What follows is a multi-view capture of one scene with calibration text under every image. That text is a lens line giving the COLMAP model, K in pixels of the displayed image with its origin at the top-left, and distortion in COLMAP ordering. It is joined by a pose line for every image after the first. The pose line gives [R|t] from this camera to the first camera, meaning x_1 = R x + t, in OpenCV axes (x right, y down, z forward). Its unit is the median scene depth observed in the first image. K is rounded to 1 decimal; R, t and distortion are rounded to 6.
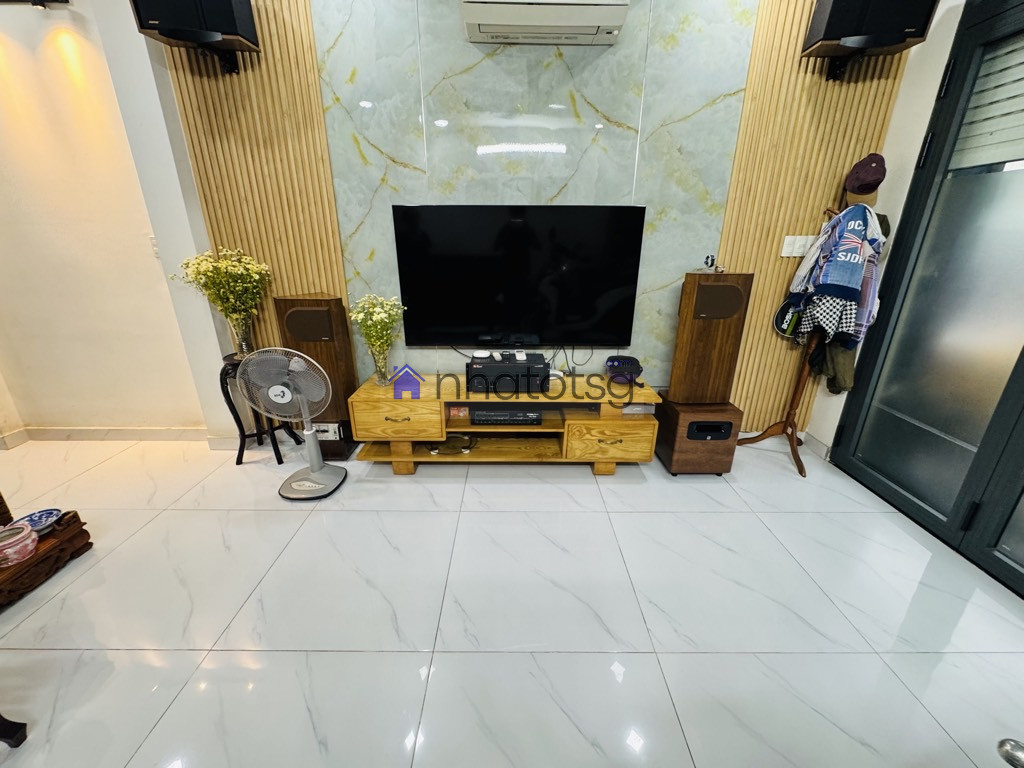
lens RADIAL K [[409.5, 0, 512.0], [0, 409.5, 384.0], [0, 0, 1]] dist [-0.001715, -0.000348]
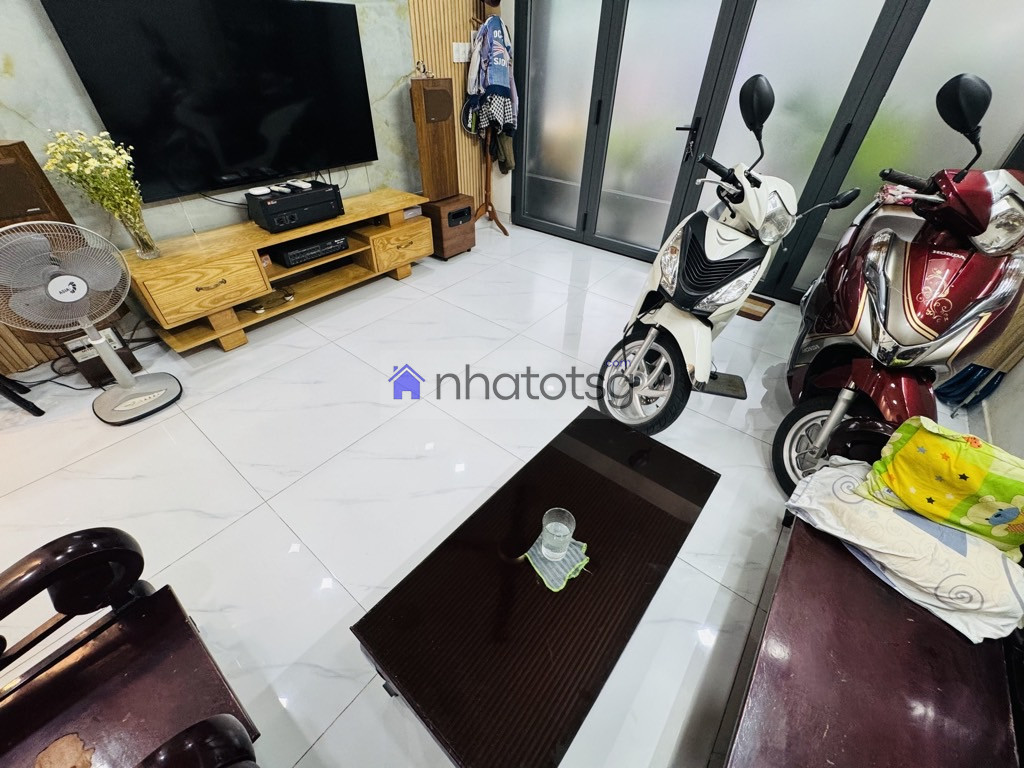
lens RADIAL K [[409.5, 0, 512.0], [0, 409.5, 384.0], [0, 0, 1]] dist [-0.001715, -0.000348]
pose [[0.626969, -0.486935, 0.608115, -0.506889], [0.248333, 0.864789, 0.436429, 0.044052], [-0.738404, -0.122612, 0.663118, -0.100086]]
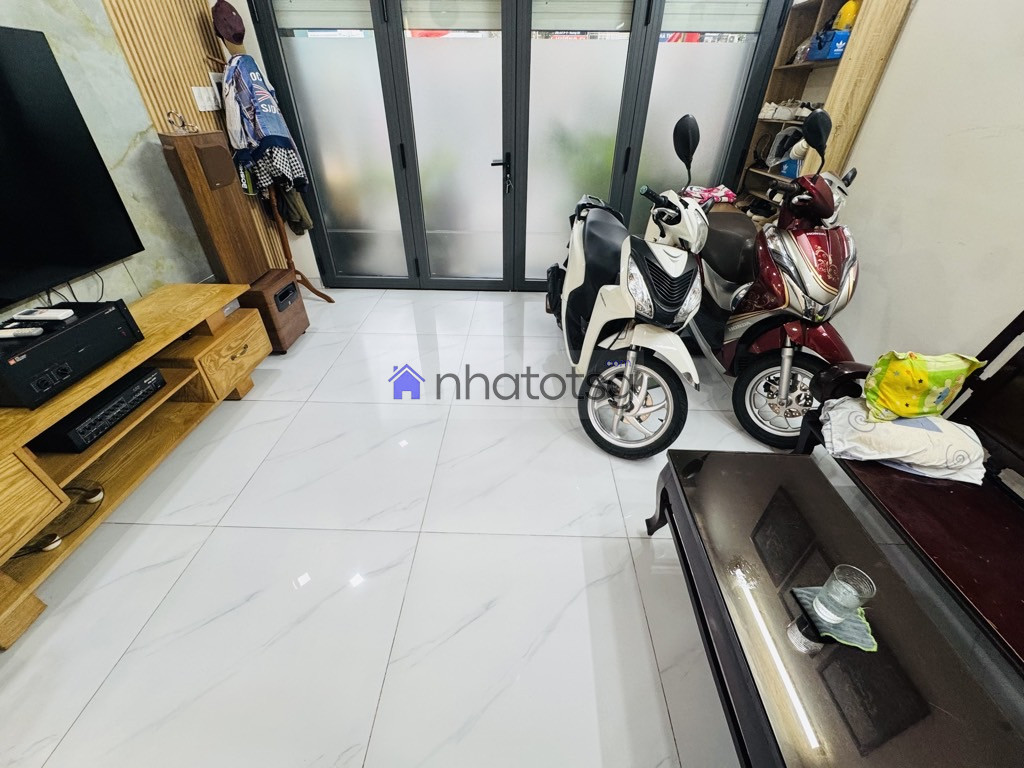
lens RADIAL K [[409.5, 0, 512.0], [0, 409.5, 384.0], [0, 0, 1]] dist [-0.001715, -0.000348]
pose [[0.029594, -0.578194, 0.815362, -0.509073], [0.330905, 0.775391, 0.537839, -0.089583], [-0.943200, 0.253891, 0.214274, 0.268180]]
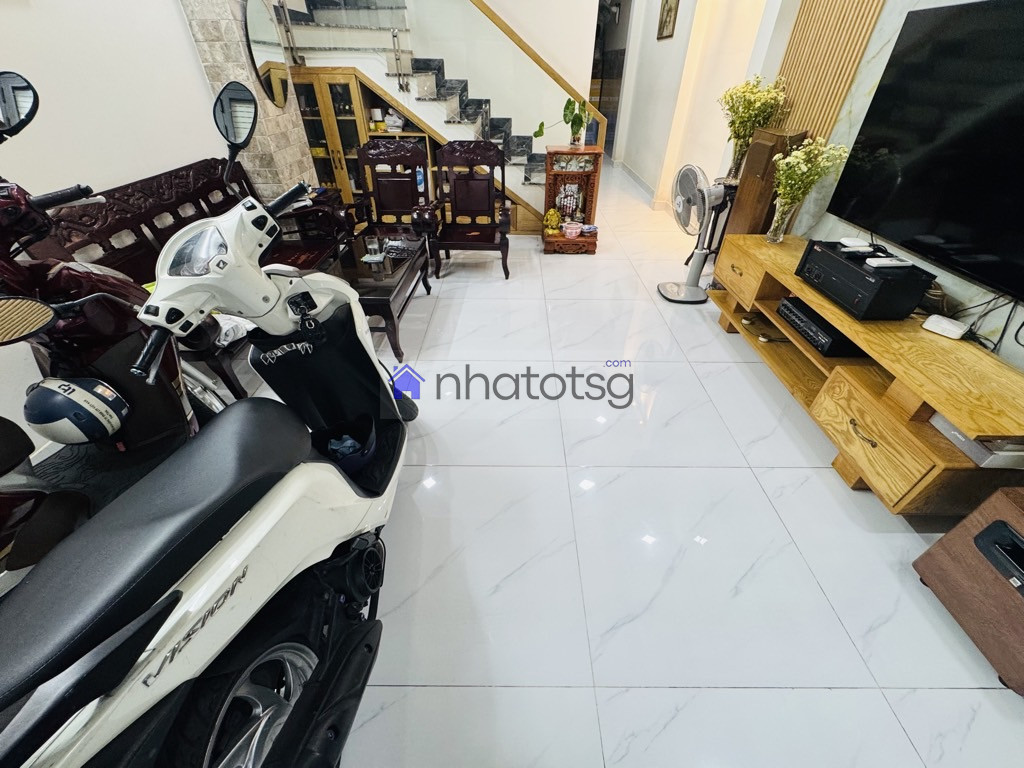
lens RADIAL K [[409.5, 0, 512.0], [0, 409.5, 384.0], [0, 0, 1]] dist [-0.001715, -0.000348]
pose [[-0.004252, 0.611192, -0.791471, 0.709183], [-0.344137, 0.742239, 0.575022, -0.099319], [0.938910, 0.274820, 0.207178, 0.323176]]
